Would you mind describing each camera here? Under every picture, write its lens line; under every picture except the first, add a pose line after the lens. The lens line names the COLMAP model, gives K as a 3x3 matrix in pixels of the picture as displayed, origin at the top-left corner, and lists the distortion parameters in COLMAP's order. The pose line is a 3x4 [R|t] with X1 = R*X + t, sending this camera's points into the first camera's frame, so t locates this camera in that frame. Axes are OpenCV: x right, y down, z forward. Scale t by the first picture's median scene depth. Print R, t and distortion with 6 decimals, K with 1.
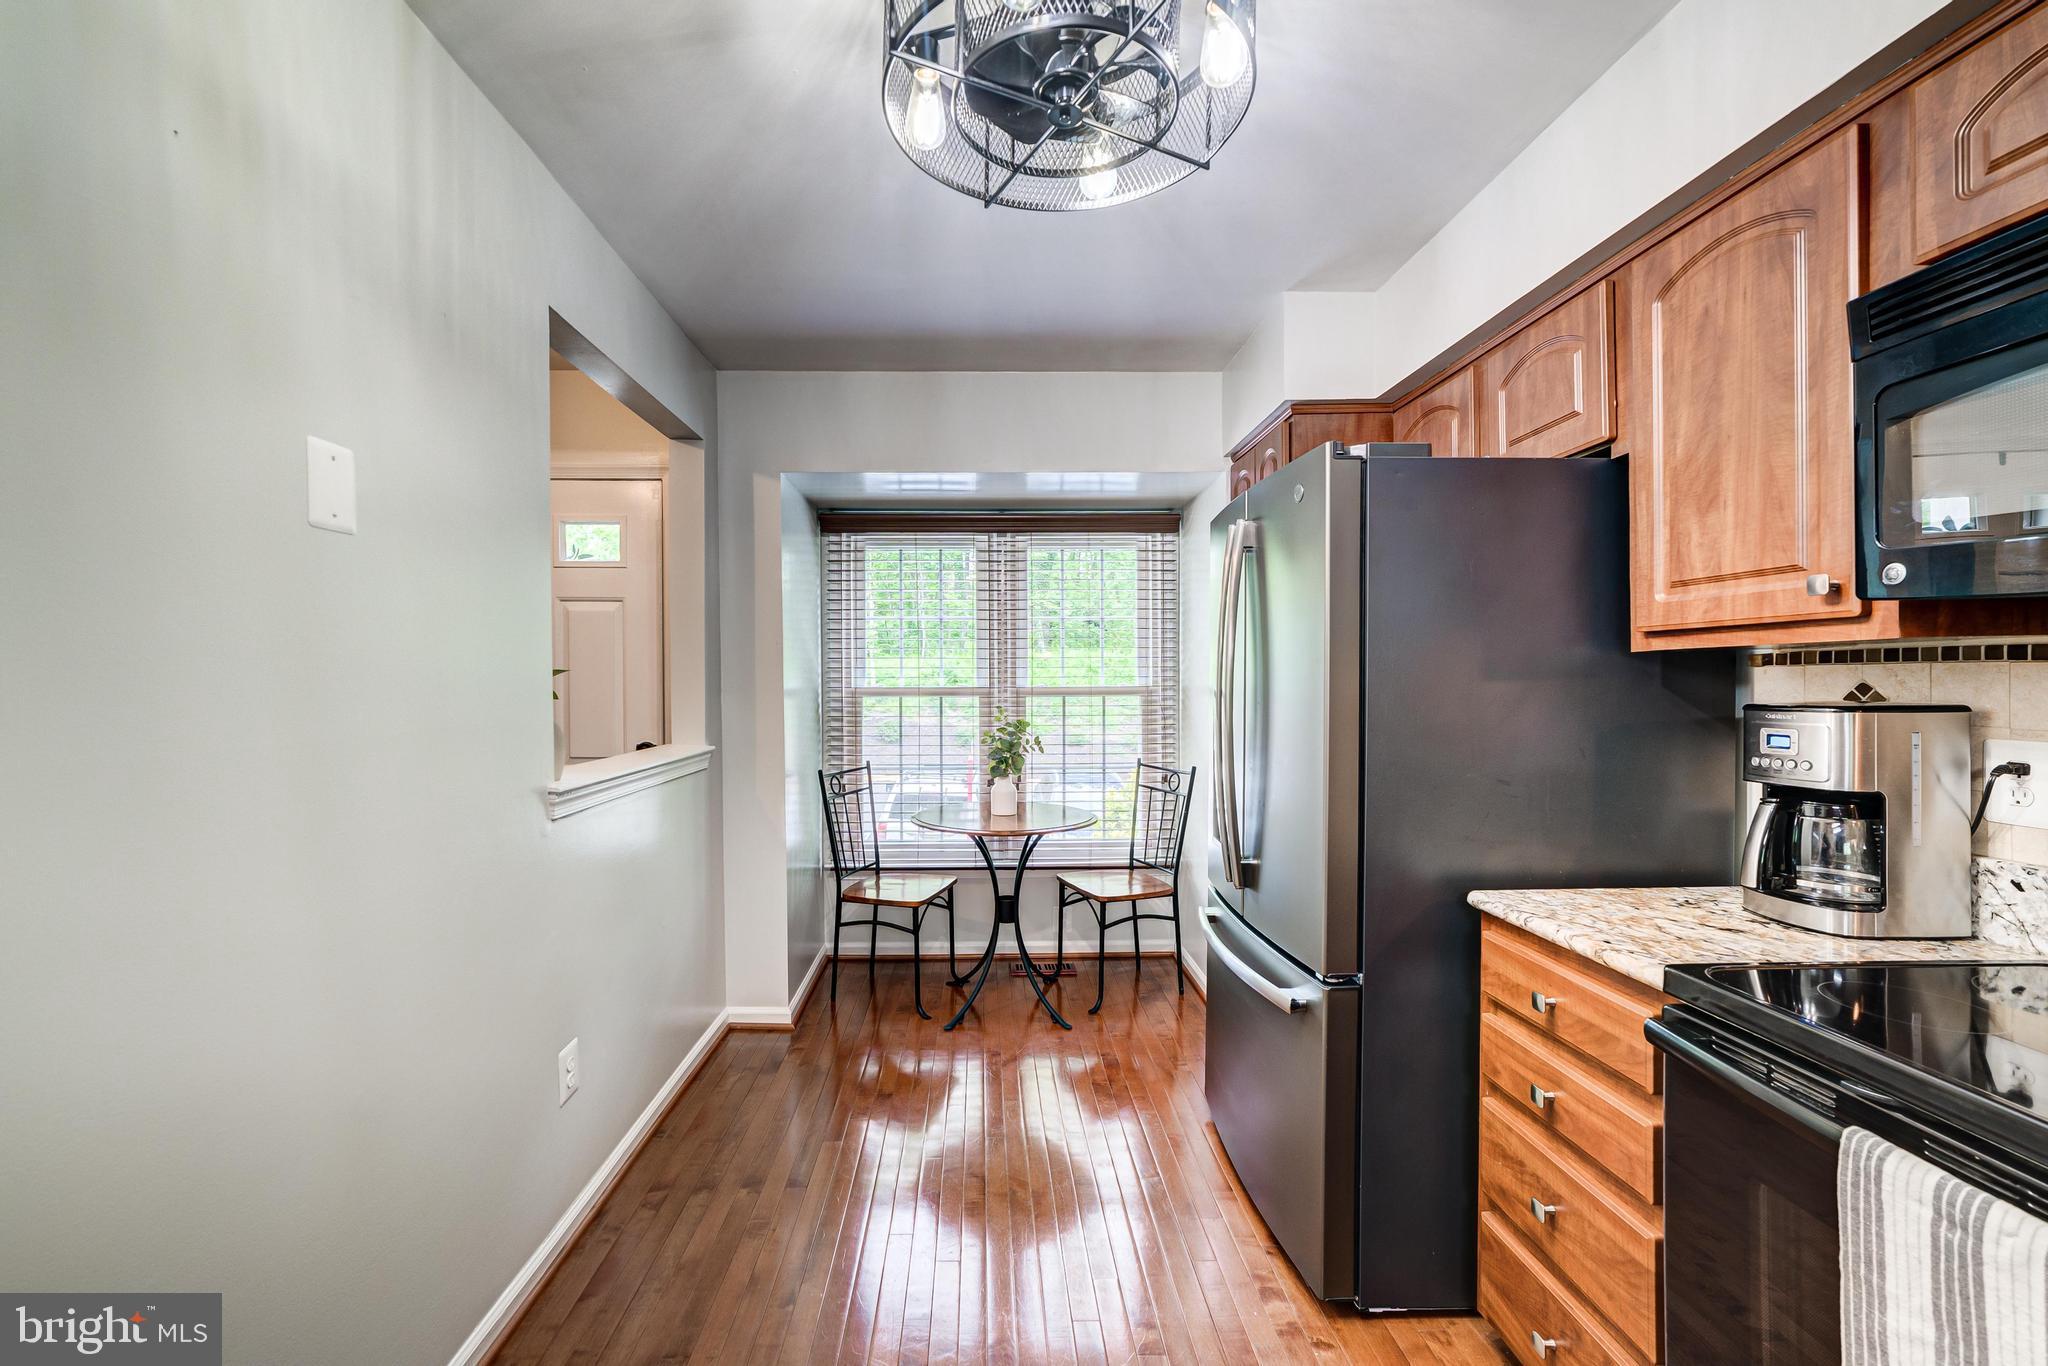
lens RADIAL K [[833.1, 0, 991.5], [0, 833.1, 693.0], [0, 0, 1]] dist [-0.013933, 0.000165]
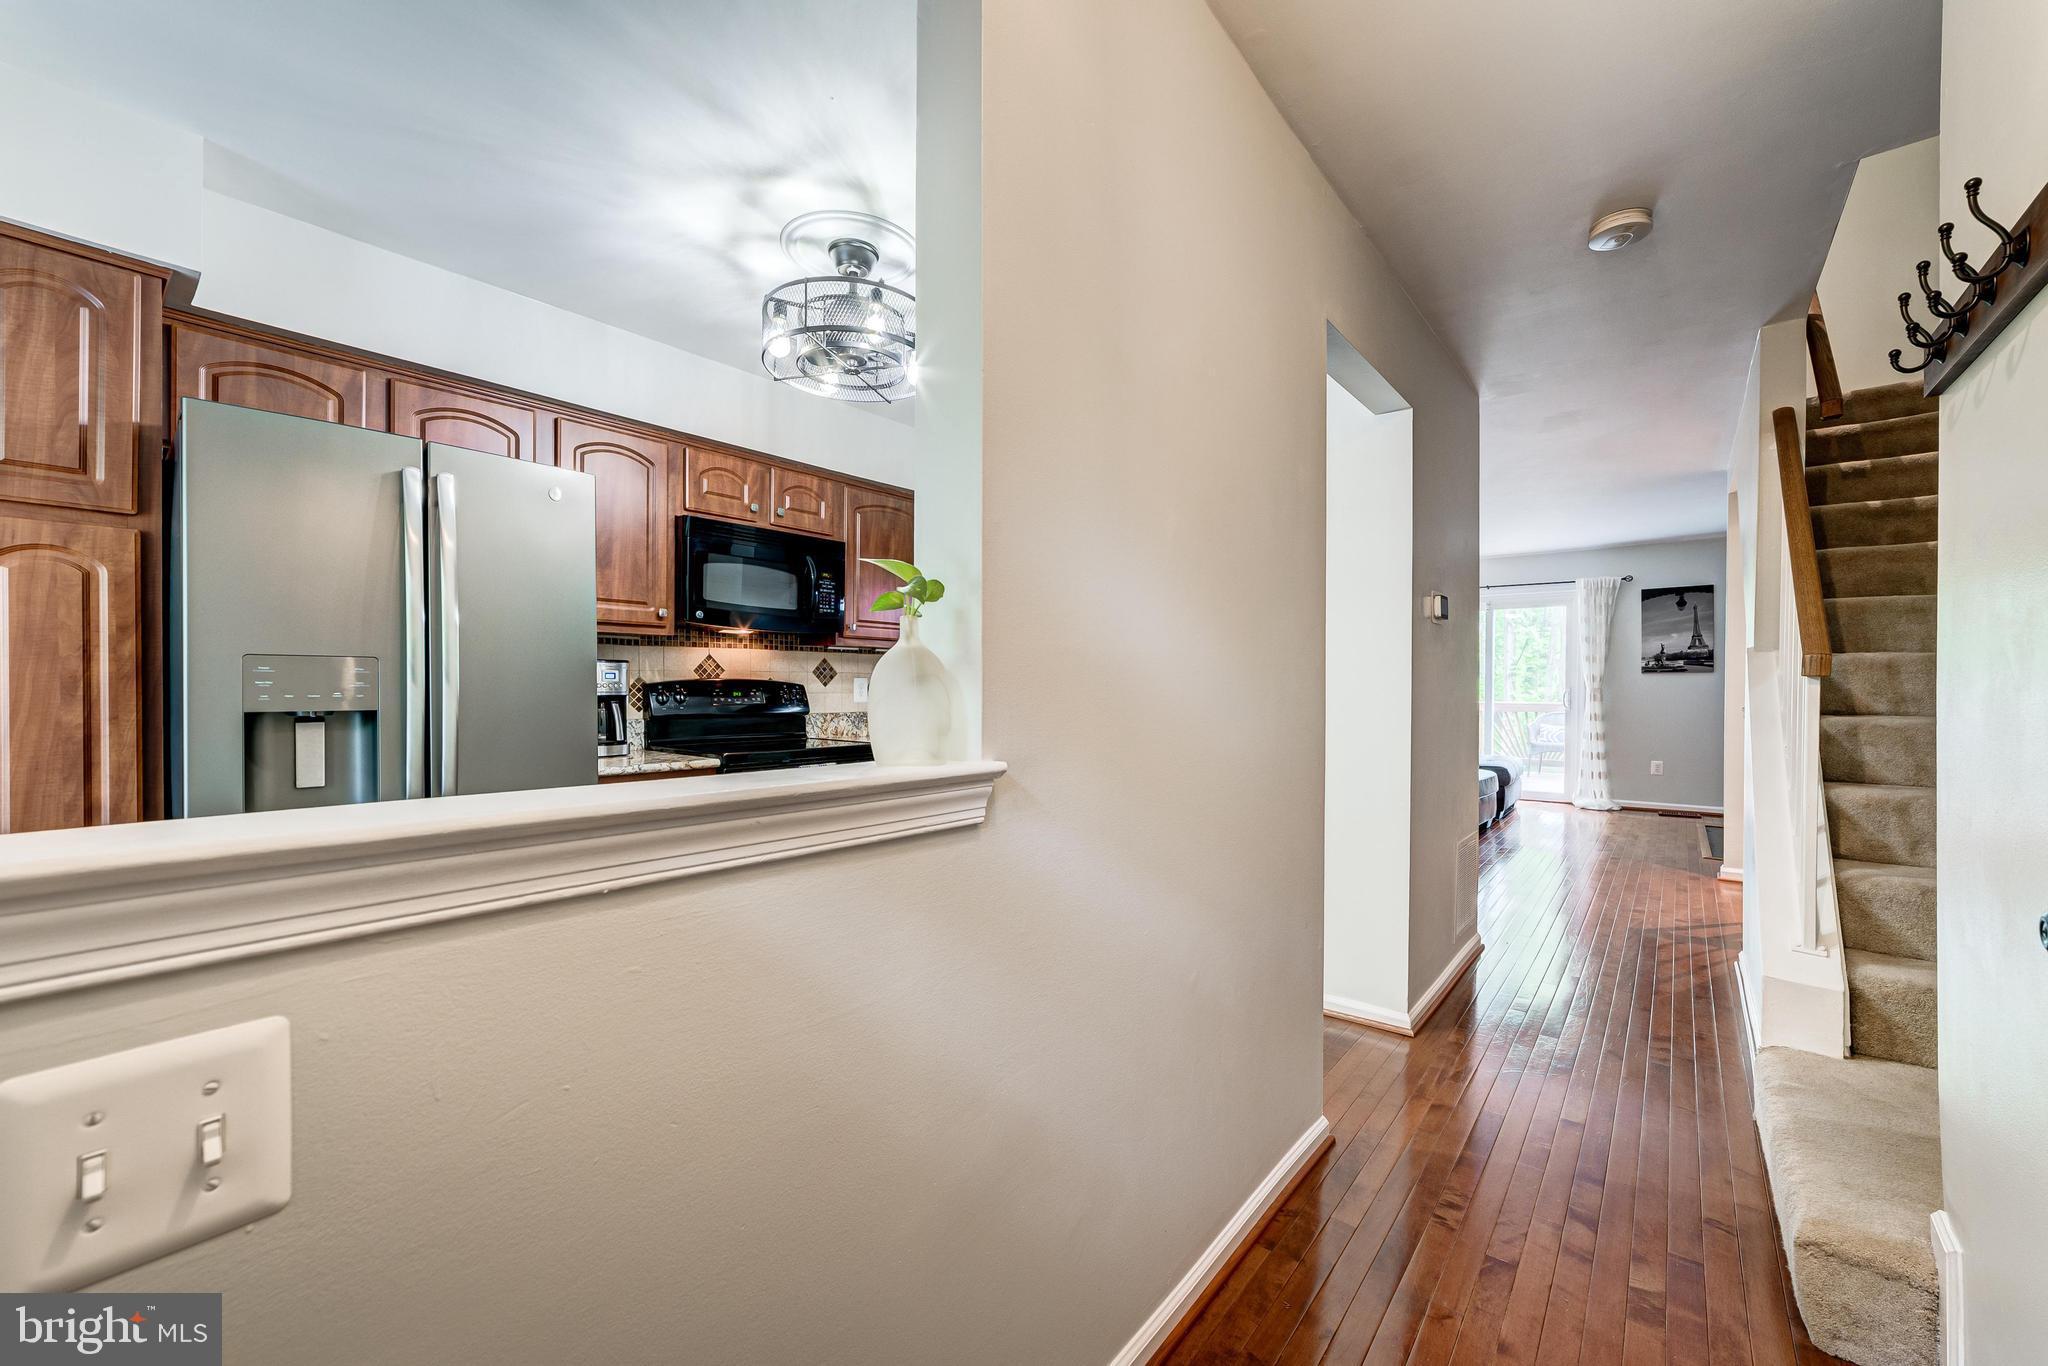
lens RADIAL K [[810.4, 0, 1025.8], [0, 810.4, 693.5], [0, 0, 1]] dist [-0.012081, 0.006045]
pose [[-0.778176, -0.005616, 0.628021, -1.054193], [0.005269, 0.999866, 0.015470, 0.063613], [-0.628024, 0.015348, -0.778043, 1.624935]]
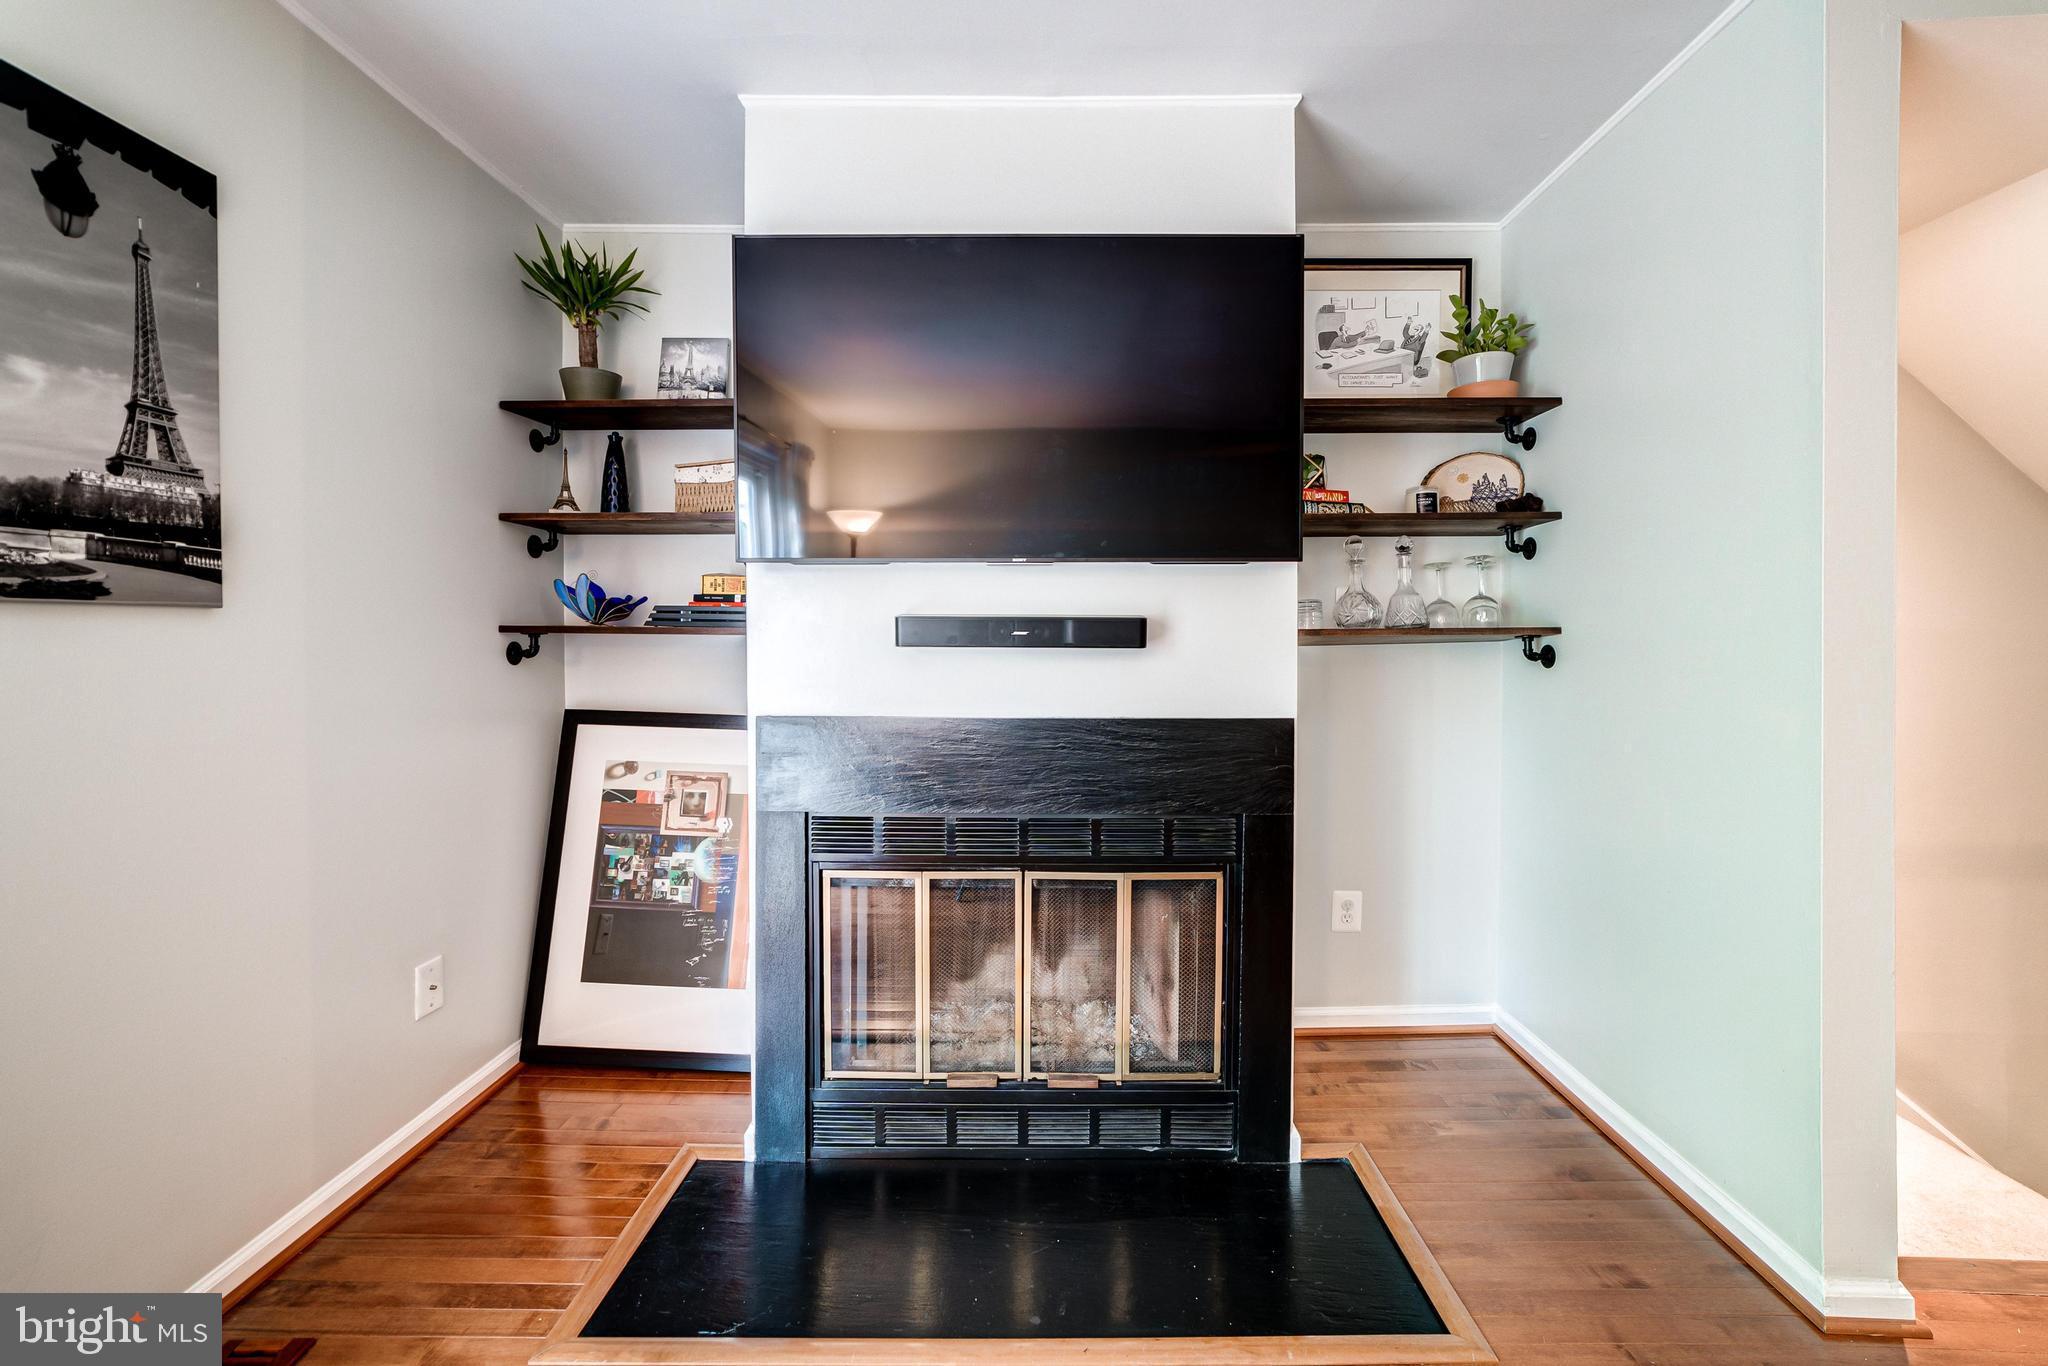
lens RADIAL K [[816.0, 0, 1032.2], [0, 816.0, 655.6], [0, 0, 1]] dist [-0.013913, 0.000249]
pose [[-0.019741, 0.015829, -0.999680, -0.383103], [-0.009379, 0.999828, 0.016017, 0.064602], [0.999761, 0.009692, -0.019589, -2.941849]]
